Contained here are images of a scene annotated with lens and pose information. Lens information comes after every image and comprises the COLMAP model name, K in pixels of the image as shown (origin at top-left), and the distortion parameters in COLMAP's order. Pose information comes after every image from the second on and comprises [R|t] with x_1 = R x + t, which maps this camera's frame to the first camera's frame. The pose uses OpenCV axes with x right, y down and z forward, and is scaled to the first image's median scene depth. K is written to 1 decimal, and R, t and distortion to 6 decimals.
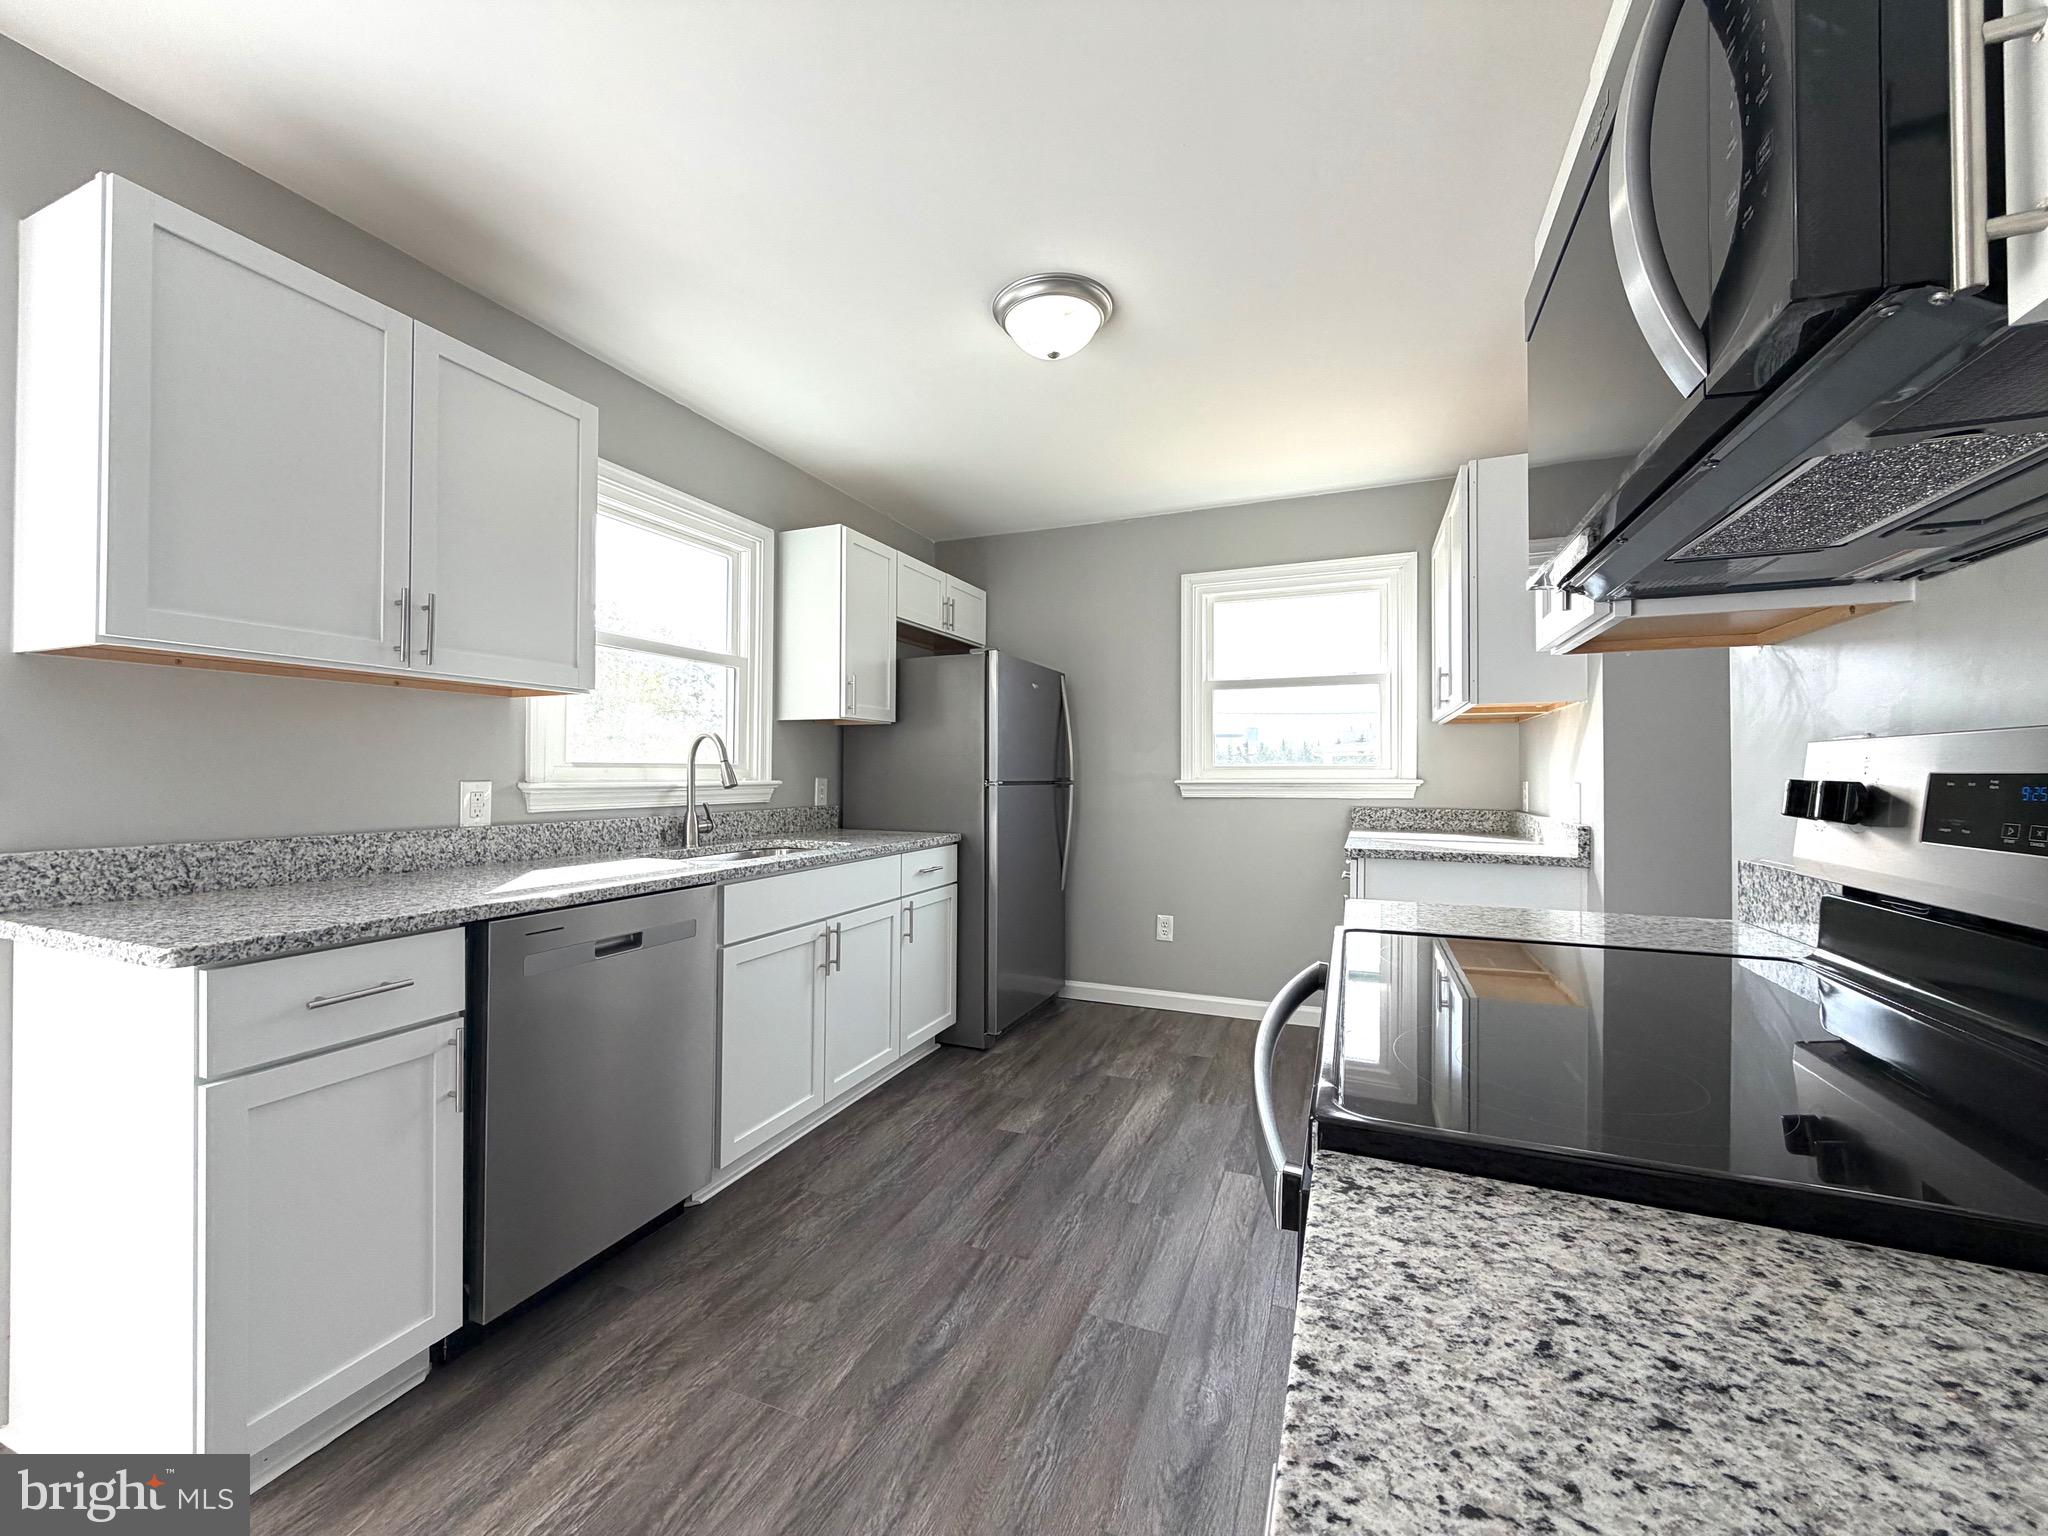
lens RADIAL K [[814.4, 0, 1015.4], [0, 814.4, 768.7], [0, 0, 1]] dist [-0.000417, 0.000023]
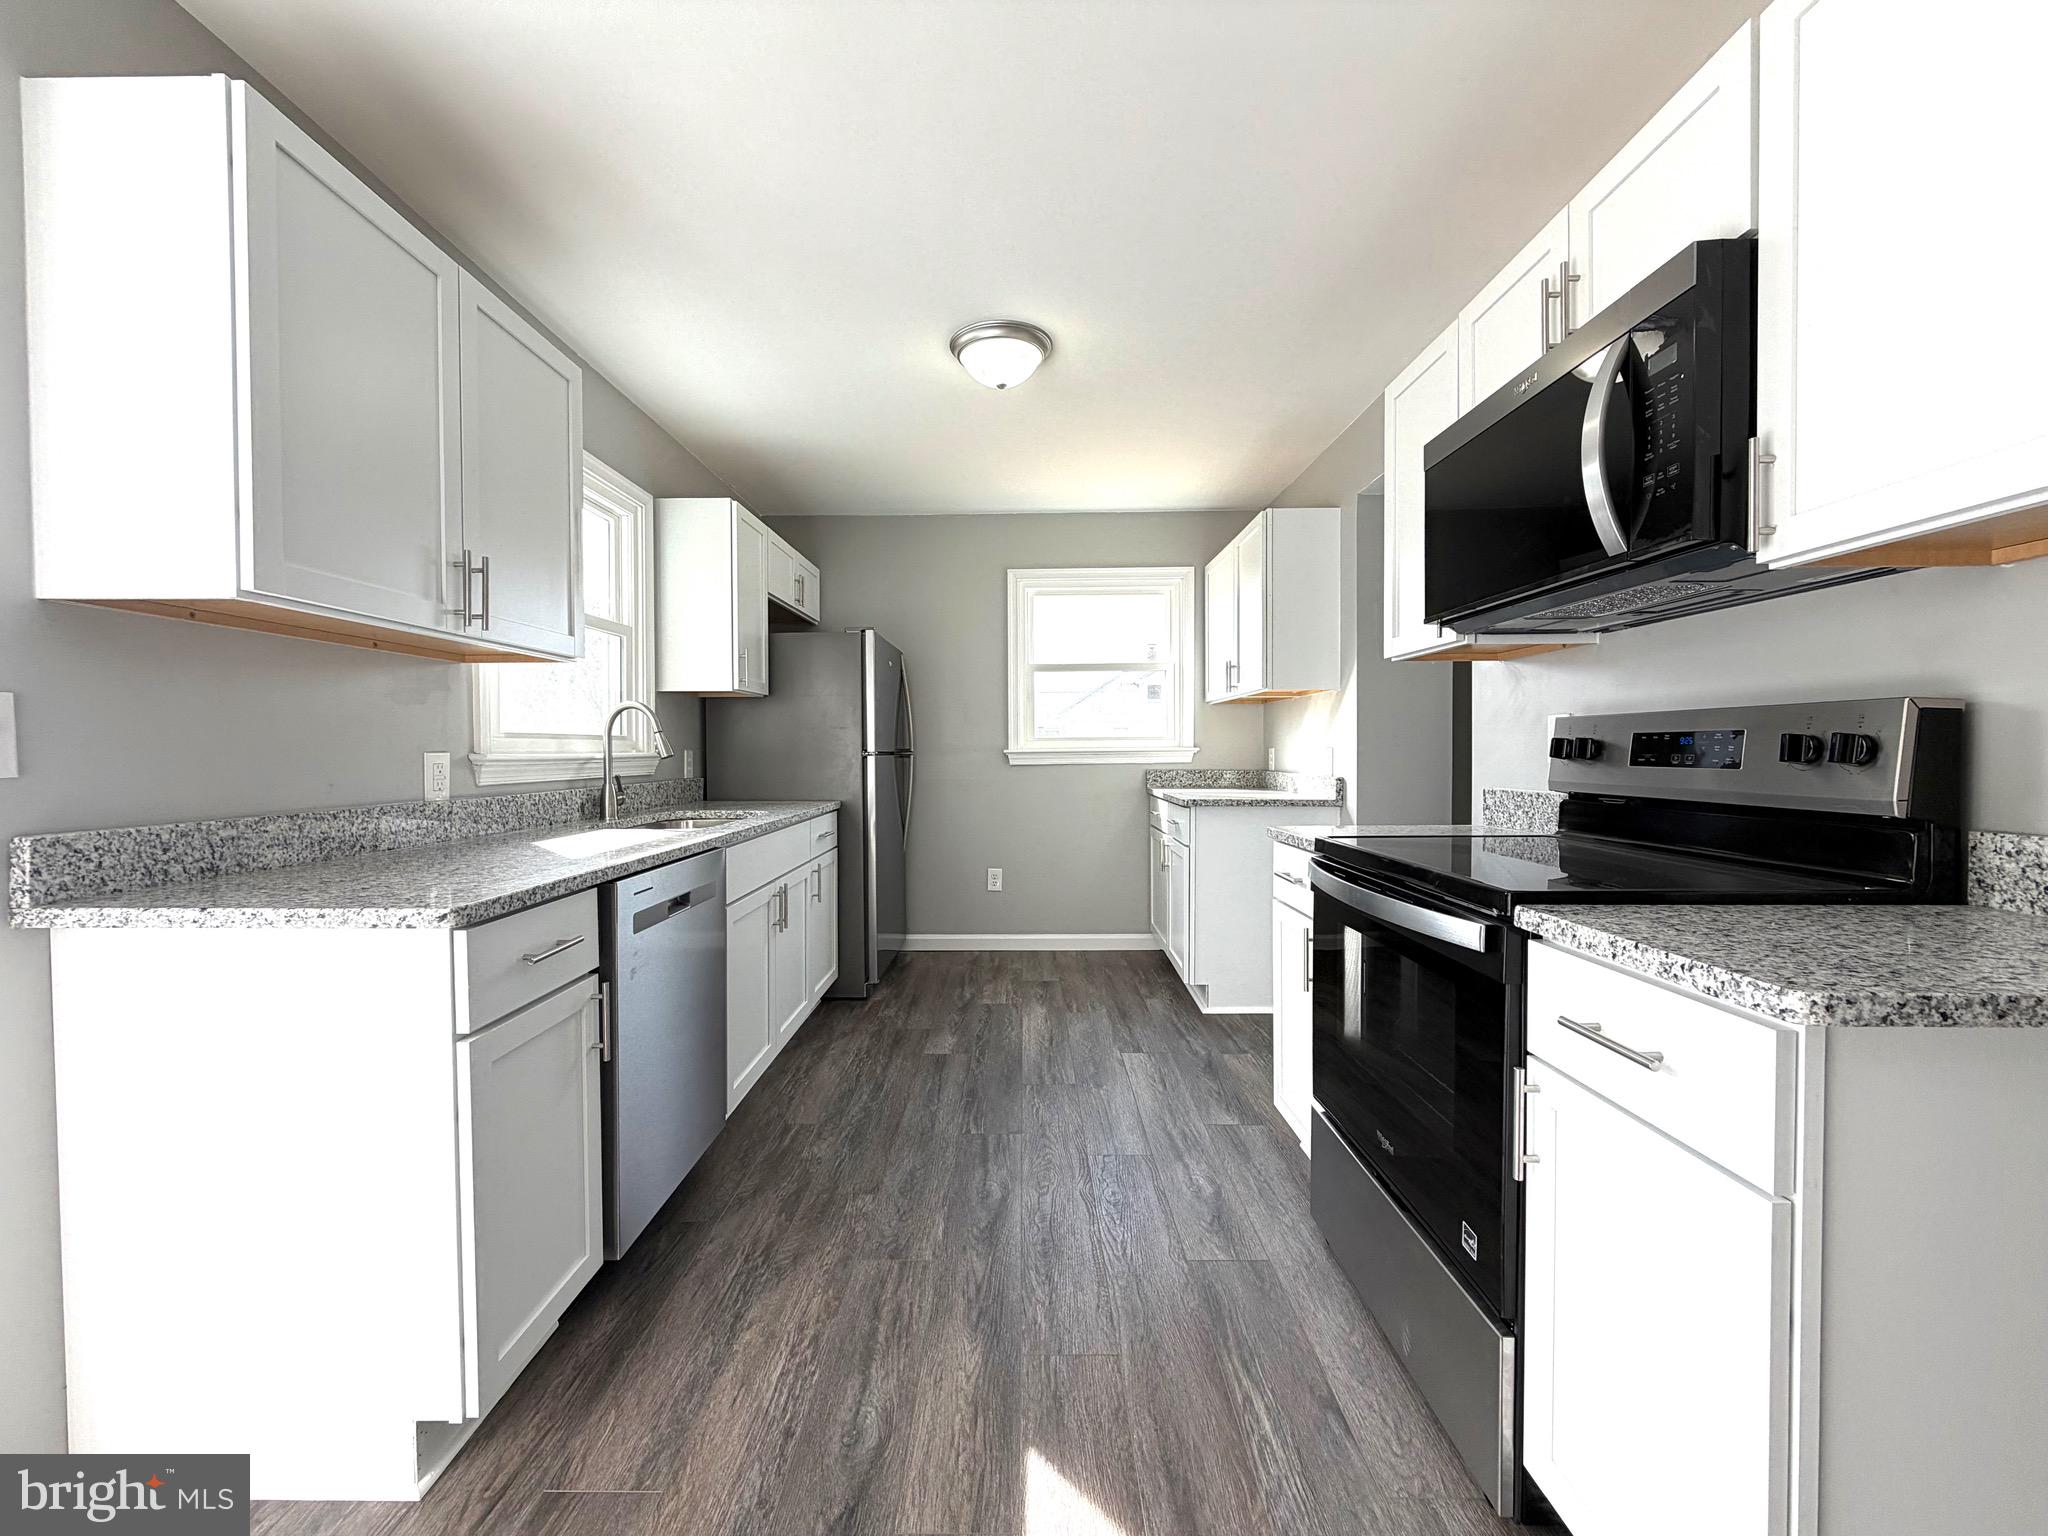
lens RADIAL K [[814.4, 0, 1015.4], [0, 814.4, 768.7], [0, 0, 1]] dist [-0.000417, 0.000023]
pose [[0.925361, -0.016421, 0.378732, -0.313263], [0.004972, 0.999501, 0.031187, 0.006674], [-0.379056, -0.026976, 0.924981, -0.089287]]
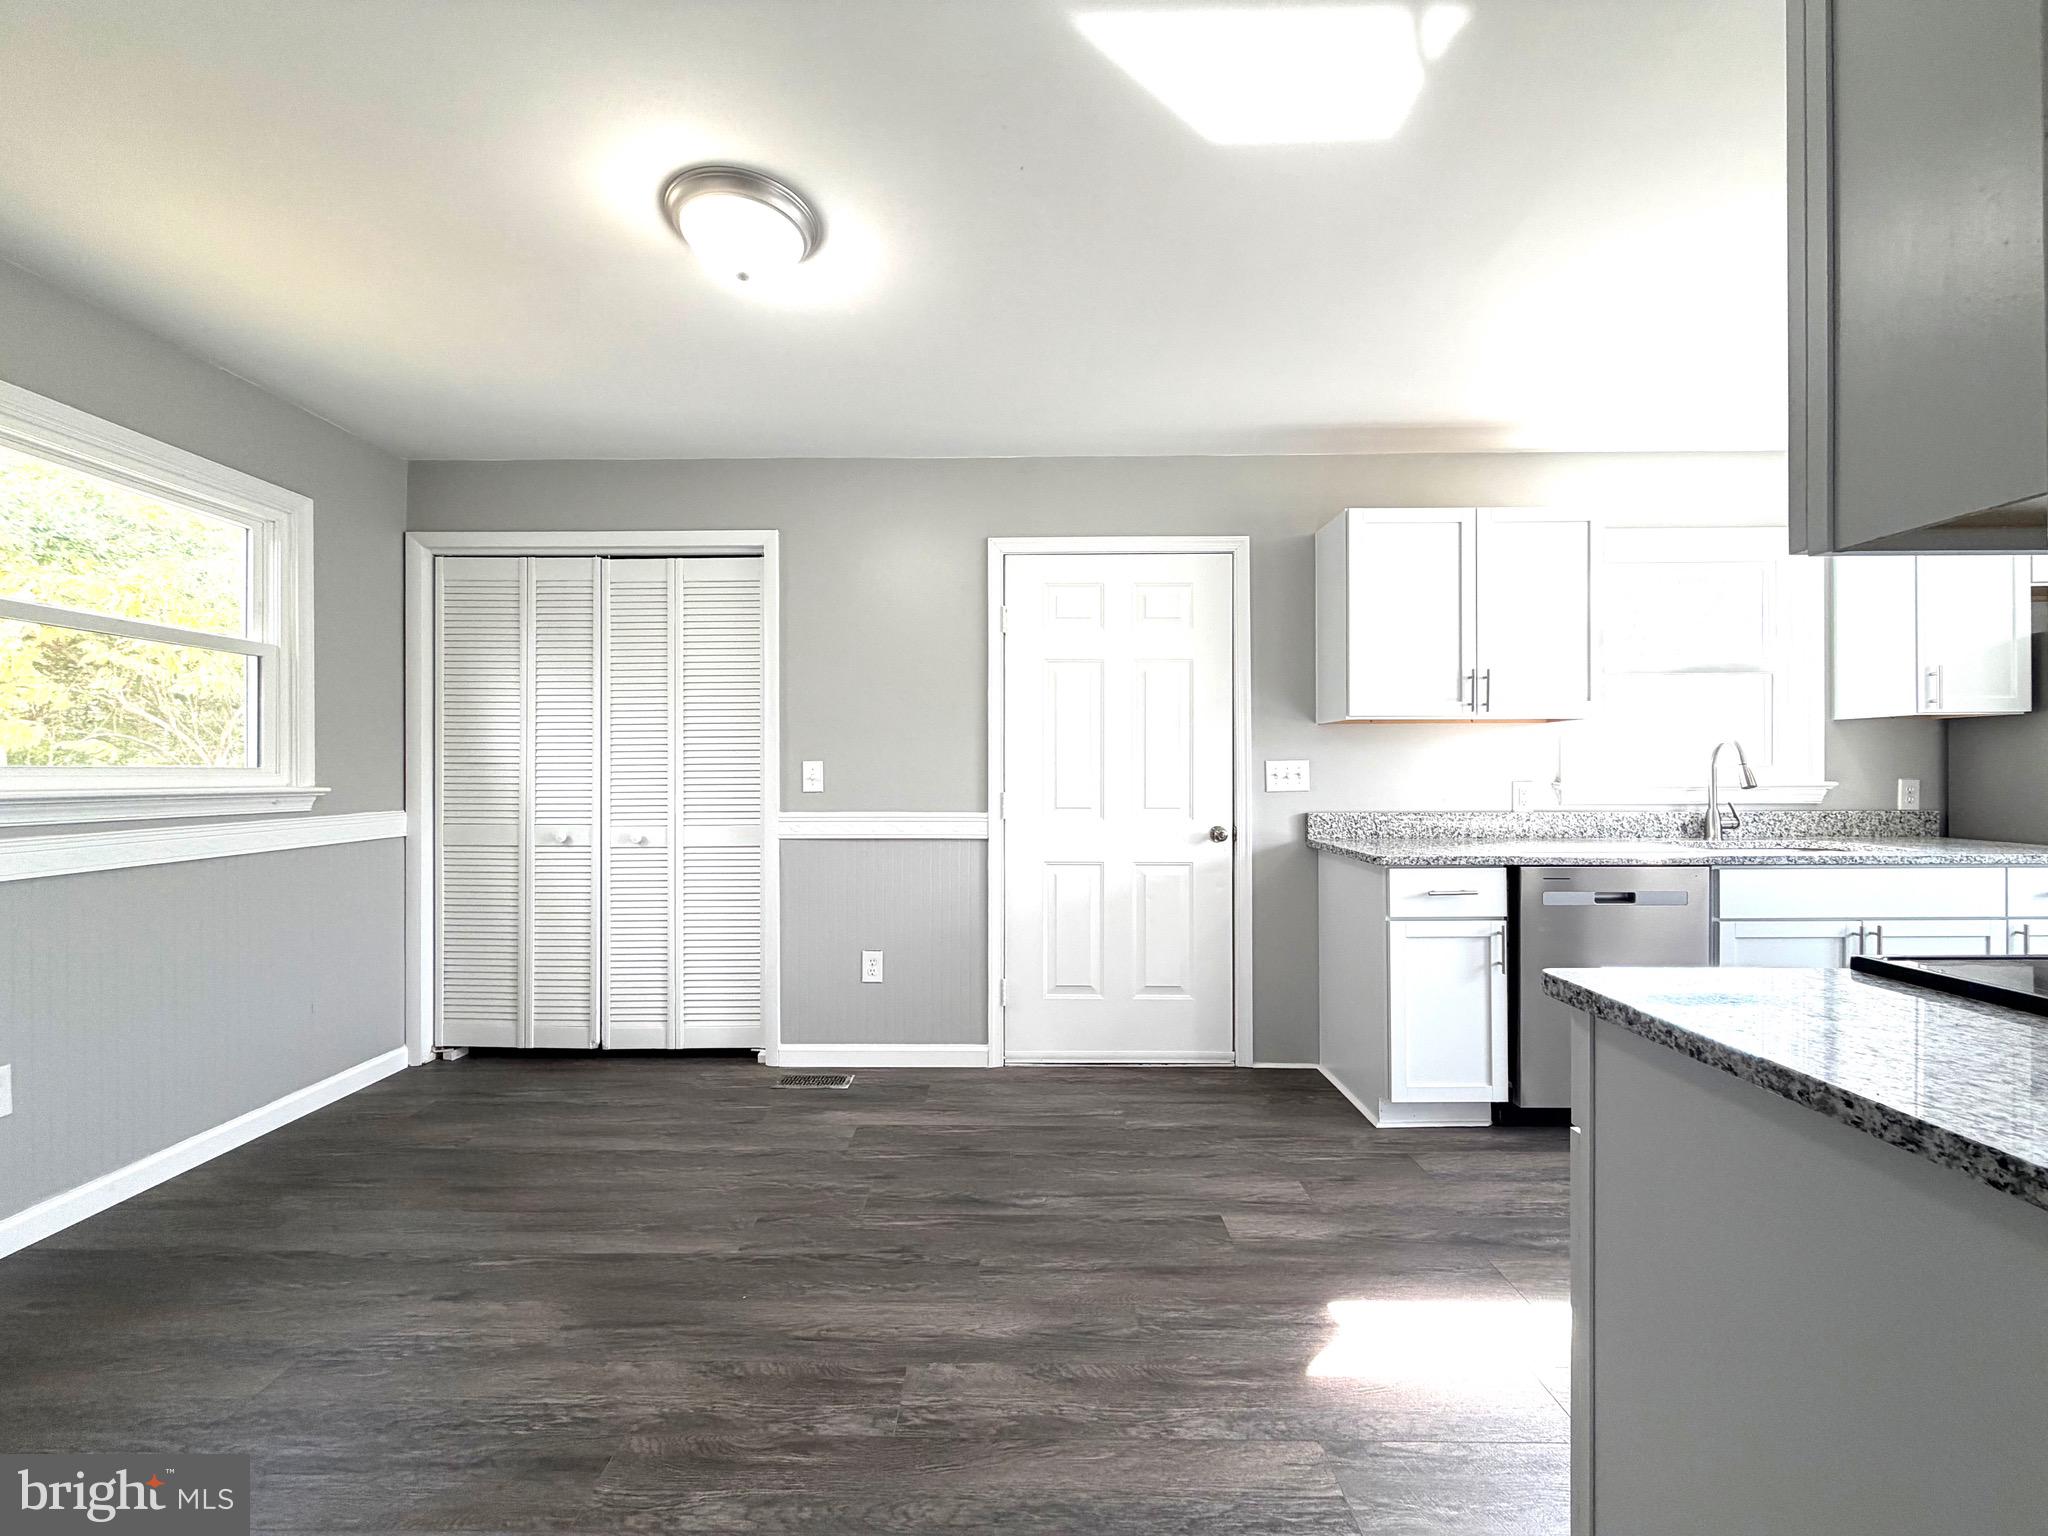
lens RADIAL K [[814.4, 0, 1015.4], [0, 814.4, 768.7], [0, 0, 1]] dist [-0.000417, 0.000023]
pose [[0.379349, -0.007384, -0.925224, 0.280387], [0.011245, 0.999931, -0.003370, -0.010397], [0.925185, -0.009126, 0.379406, -0.325755]]
